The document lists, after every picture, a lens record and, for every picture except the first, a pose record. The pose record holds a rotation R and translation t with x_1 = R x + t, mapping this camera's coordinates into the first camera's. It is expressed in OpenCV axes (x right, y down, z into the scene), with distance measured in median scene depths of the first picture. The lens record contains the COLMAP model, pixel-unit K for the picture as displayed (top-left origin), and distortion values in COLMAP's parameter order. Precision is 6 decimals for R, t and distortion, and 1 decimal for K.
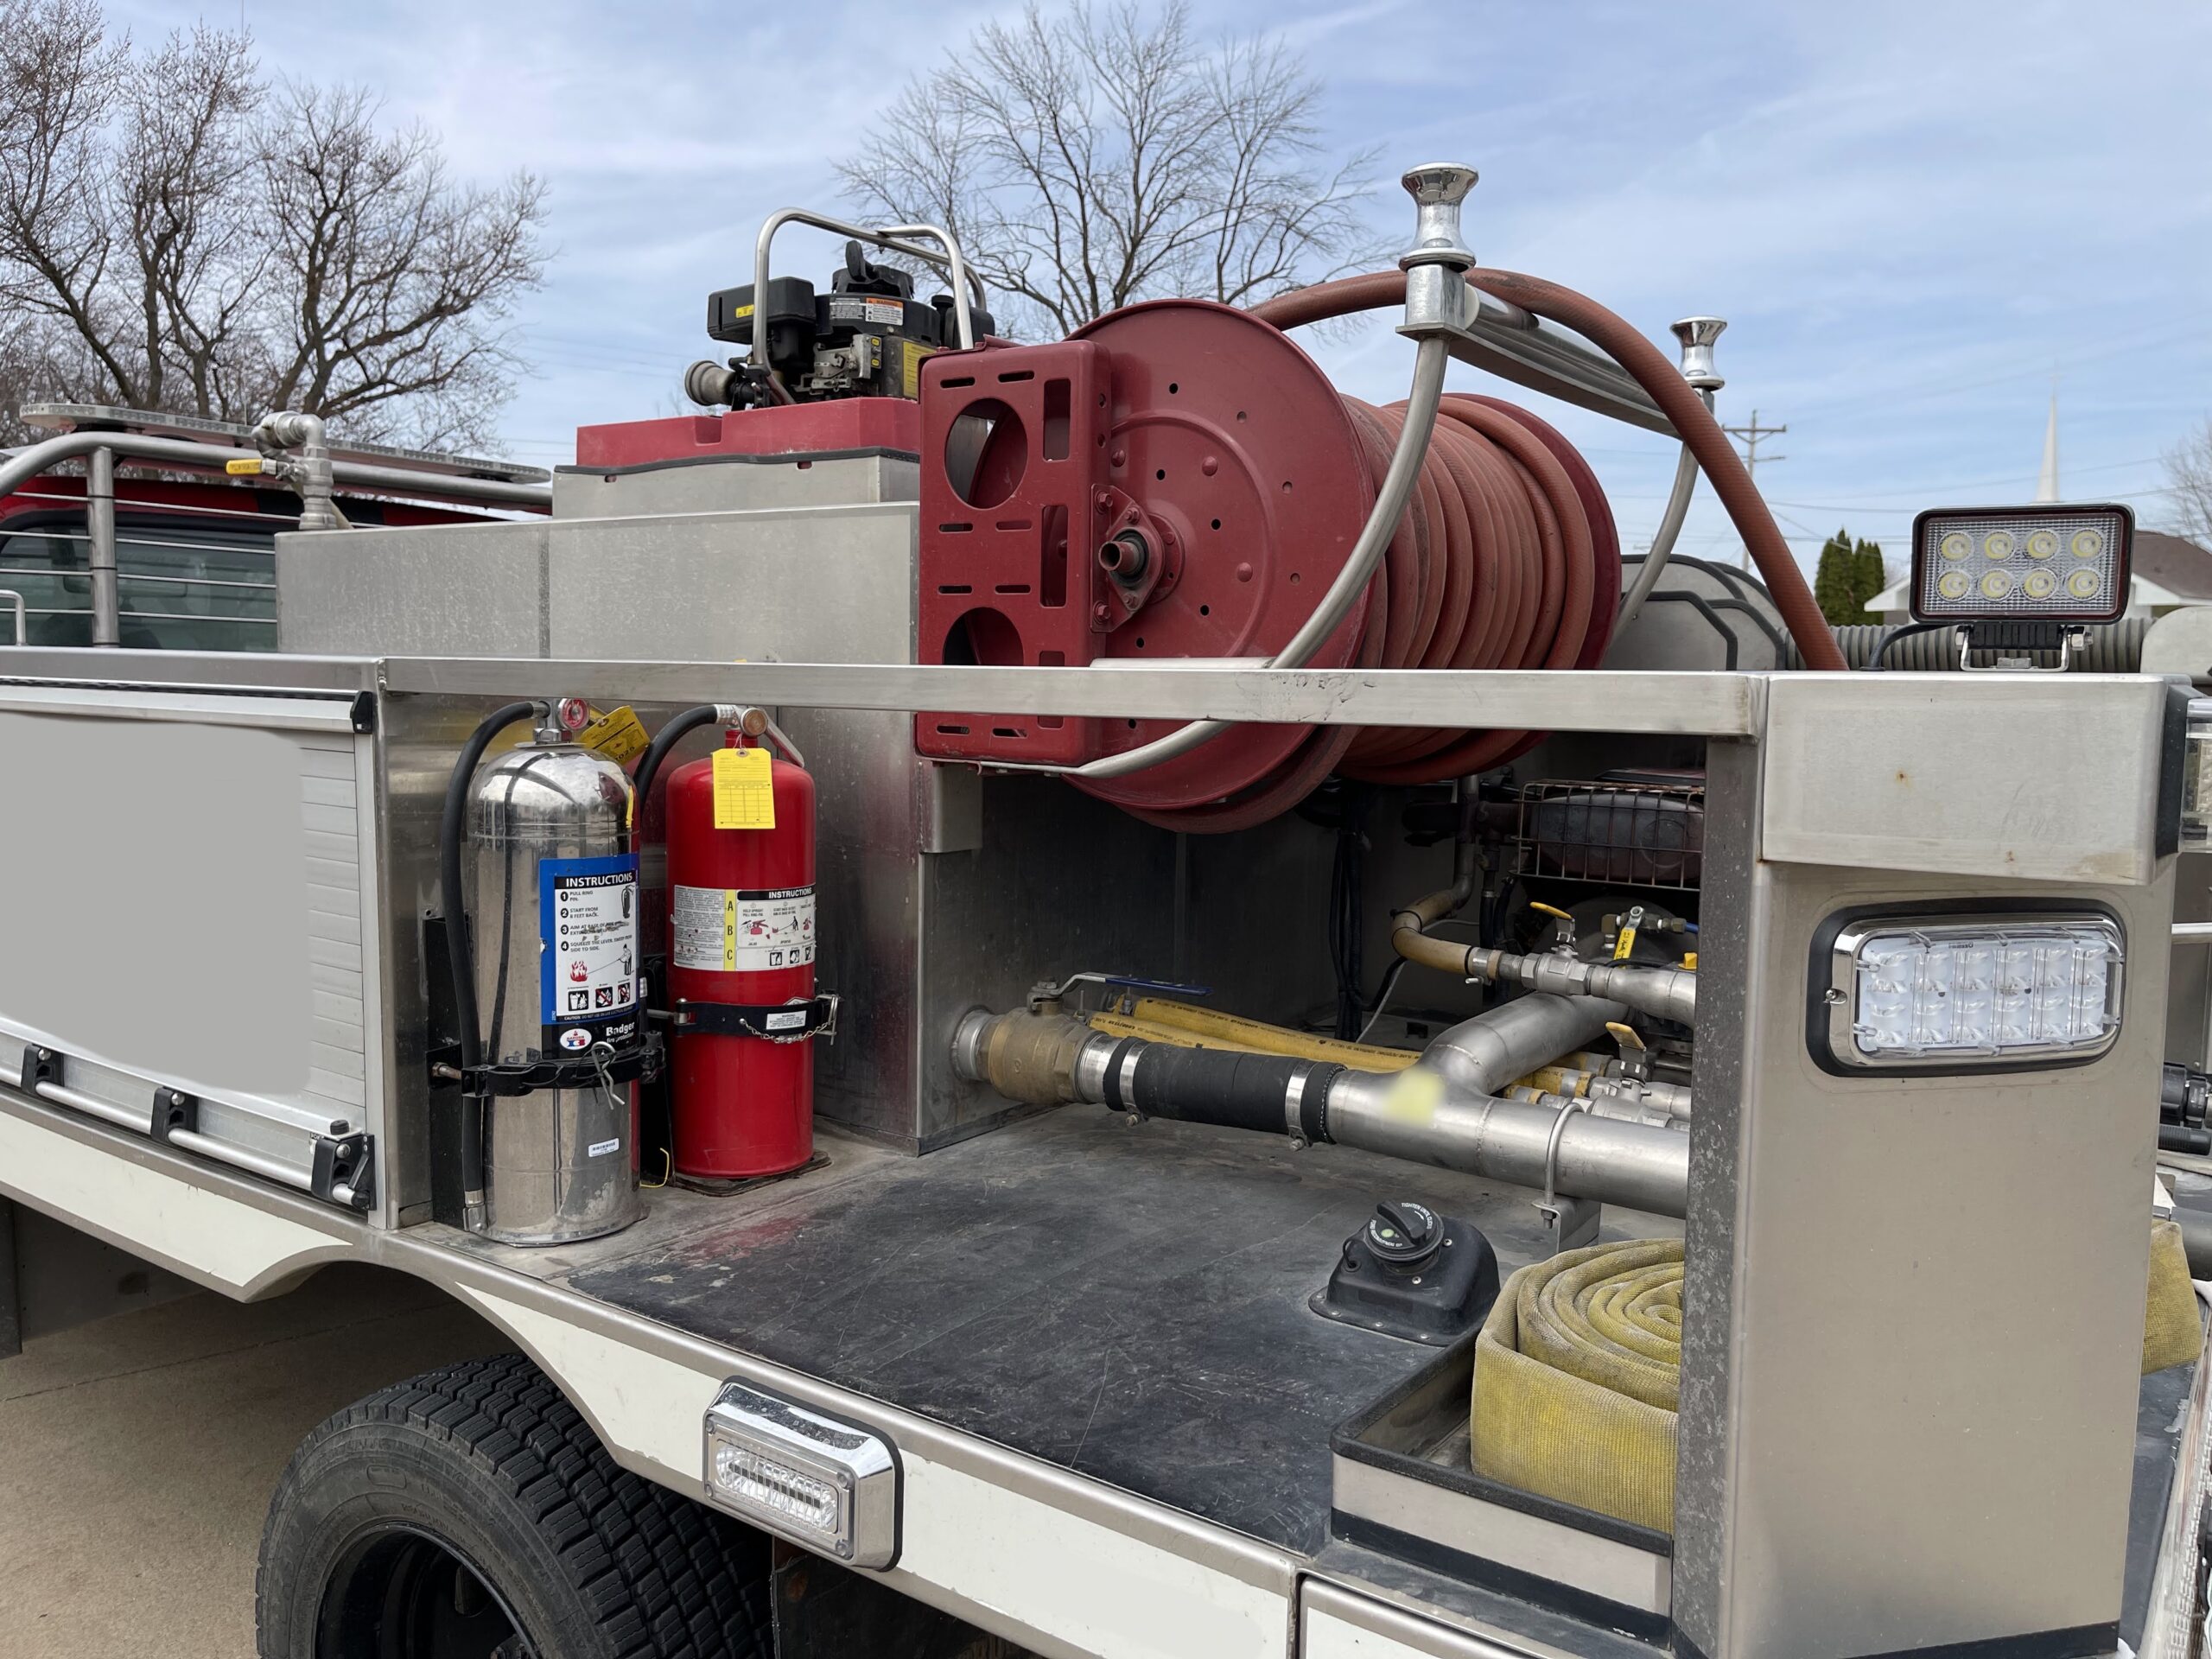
lens RADIAL K [[1673.4, 0, 1107.0], [0, 1673.4, 833.5], [0, 0, 1]] dist [0.081190, -0.118446]
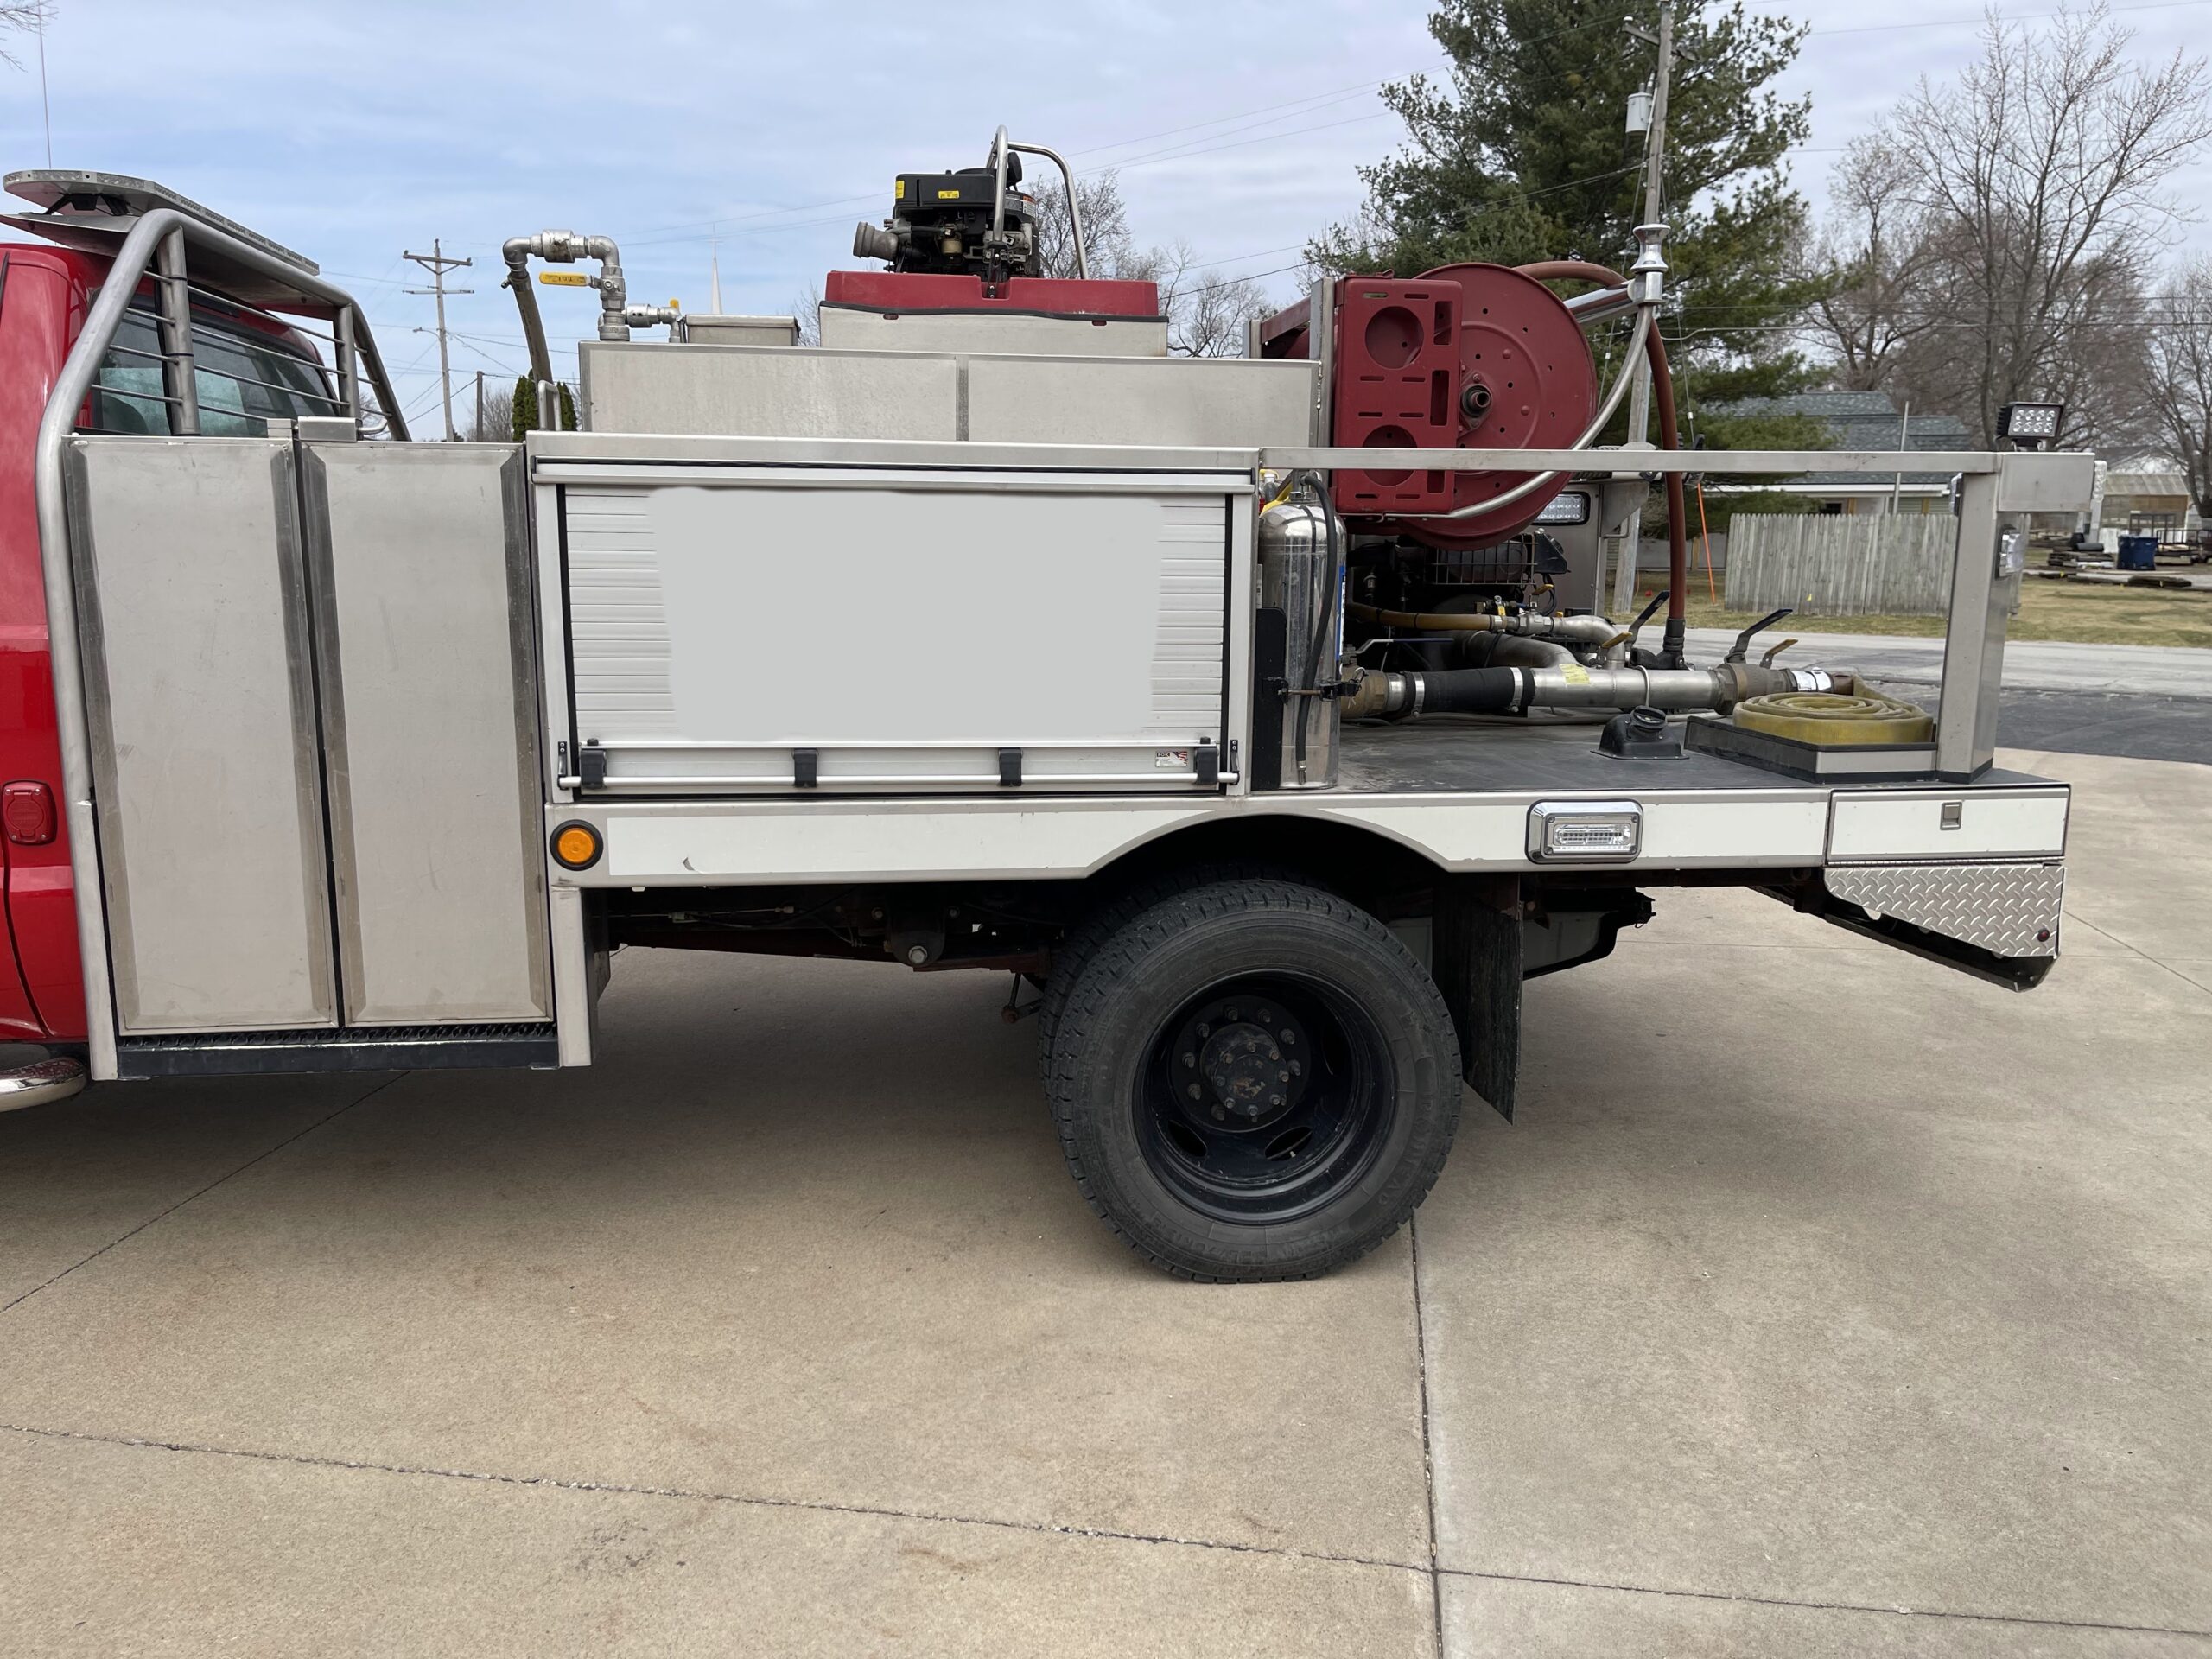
lens RADIAL K [[1673.4, 0, 1107.0], [0, 1673.4, 833.5], [0, 0, 1]] dist [0.081190, -0.118446]
pose [[0.722536, -0.134116, 0.678200, -1.612072], [0.070311, 0.990171, 0.120902, 0.058062], [-0.687749, -0.039671, 0.724864, -0.108795]]
